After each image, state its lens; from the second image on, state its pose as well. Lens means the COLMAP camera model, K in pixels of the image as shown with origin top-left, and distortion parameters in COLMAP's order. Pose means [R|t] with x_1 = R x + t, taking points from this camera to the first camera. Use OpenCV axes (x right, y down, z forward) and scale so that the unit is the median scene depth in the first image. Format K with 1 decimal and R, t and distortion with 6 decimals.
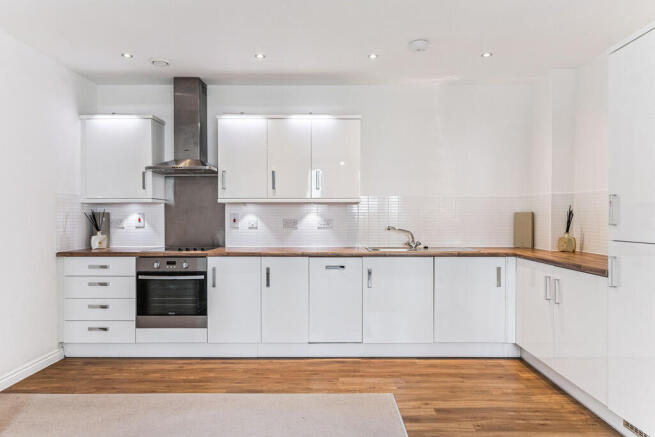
lens RADIAL K [[433.1, 0, 330.4], [0, 433.1, 220.3], [0, 0, 1]] dist [0.000809, -0.000125]
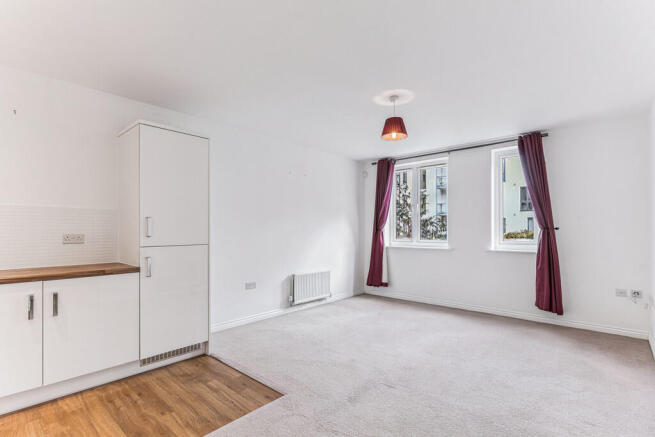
lens RADIAL K [[315.1, 0, 328.6], [0, 315.1, 223.5], [0, 0, 1]] dist [0.002931, 0.000283]
pose [[-0.746489, 0.012855, 0.665273, -0.444133], [0.005955, 0.999902, -0.012638, -0.012788], [-0.665371, -0.005472, -0.746493, 1.078418]]
